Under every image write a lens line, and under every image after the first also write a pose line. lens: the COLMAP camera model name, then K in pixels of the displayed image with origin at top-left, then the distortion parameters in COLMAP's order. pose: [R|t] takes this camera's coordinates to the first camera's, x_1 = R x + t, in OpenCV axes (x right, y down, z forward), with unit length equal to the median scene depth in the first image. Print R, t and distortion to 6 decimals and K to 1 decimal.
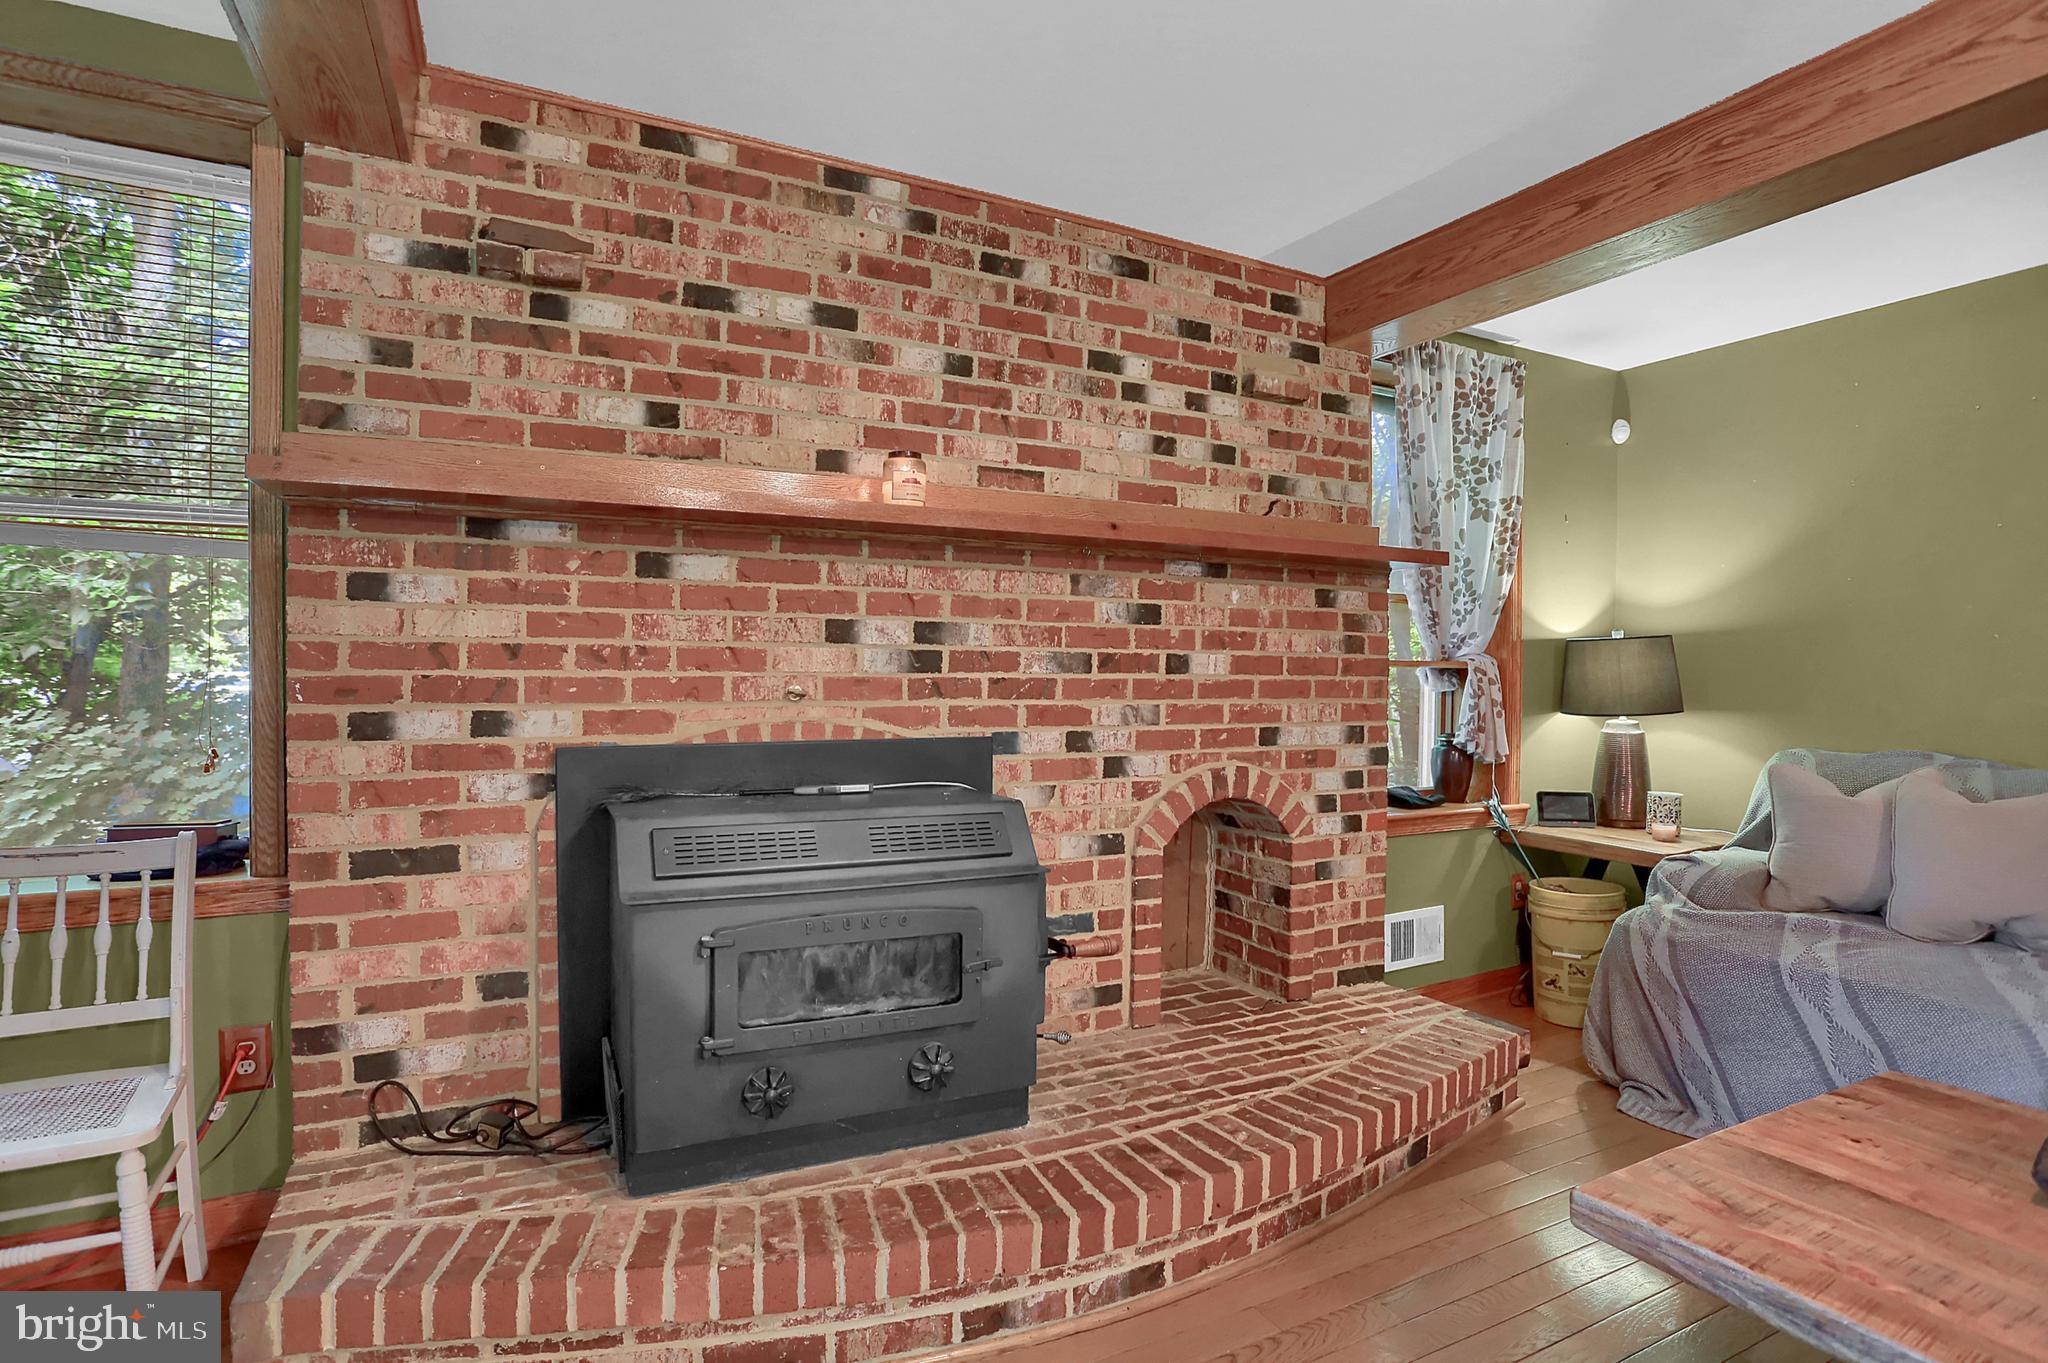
lens RADIAL K [[978.2, 0, 992.2], [0, 978.2, 679.1], [0, 0, 1]] dist [-0.076501, 0.042744]
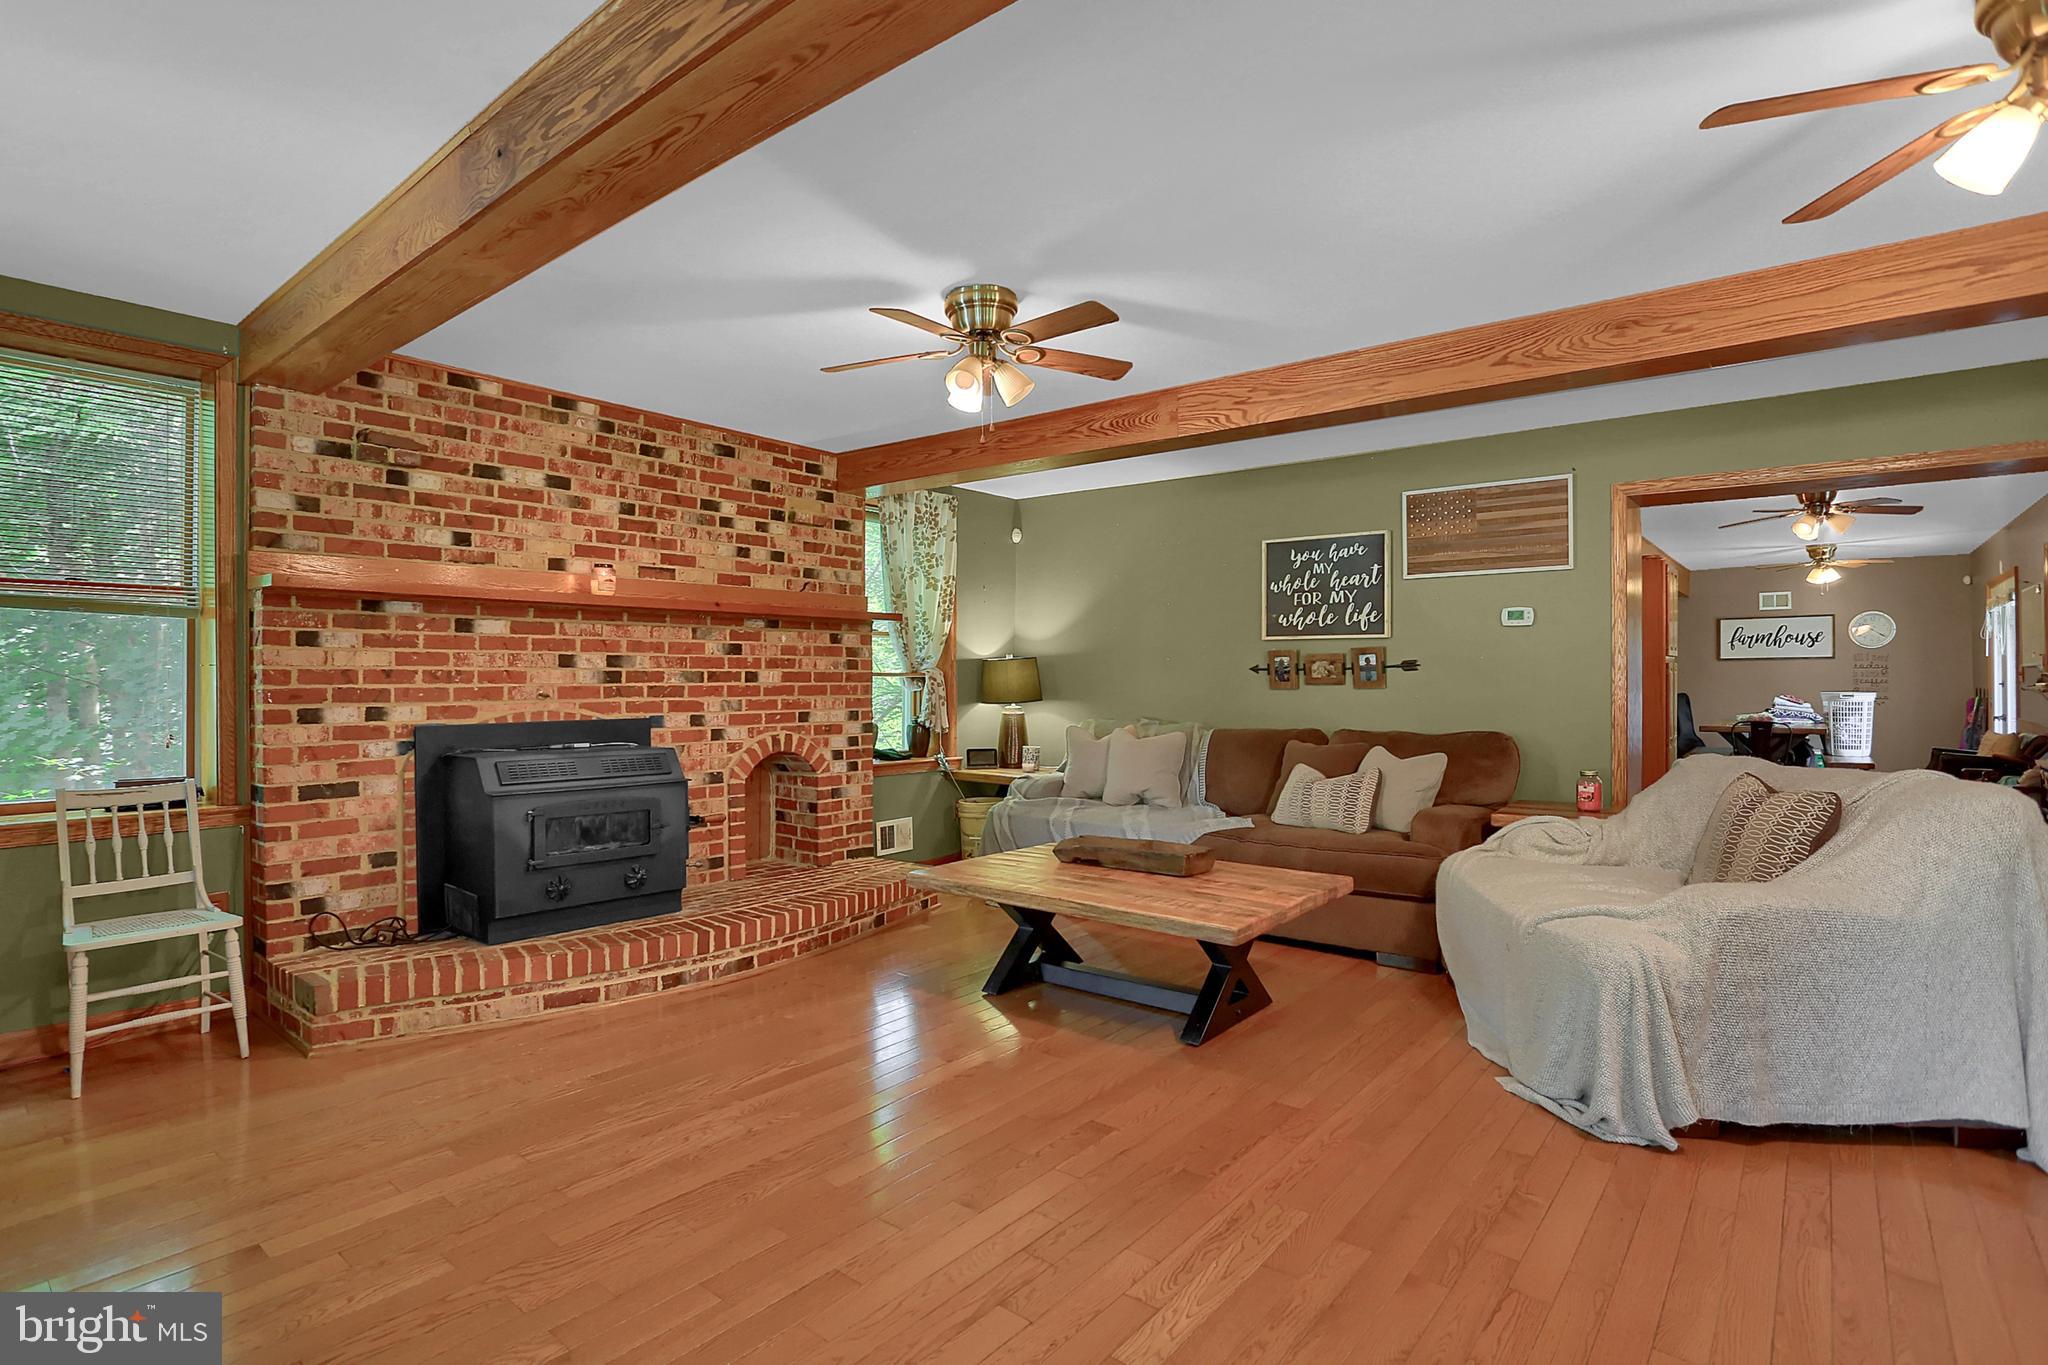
lens RADIAL K [[978.2, 0, 992.2], [0, 978.2, 680.1], [0, 0, 1]] dist [-0.076501, 0.042744]
pose [[0.906373, -0.008503, 0.422393, -0.186419], [0.010415, 0.999943, -0.002218, -0.000978], [-0.422350, 0.006409, 0.906410, -0.911313]]
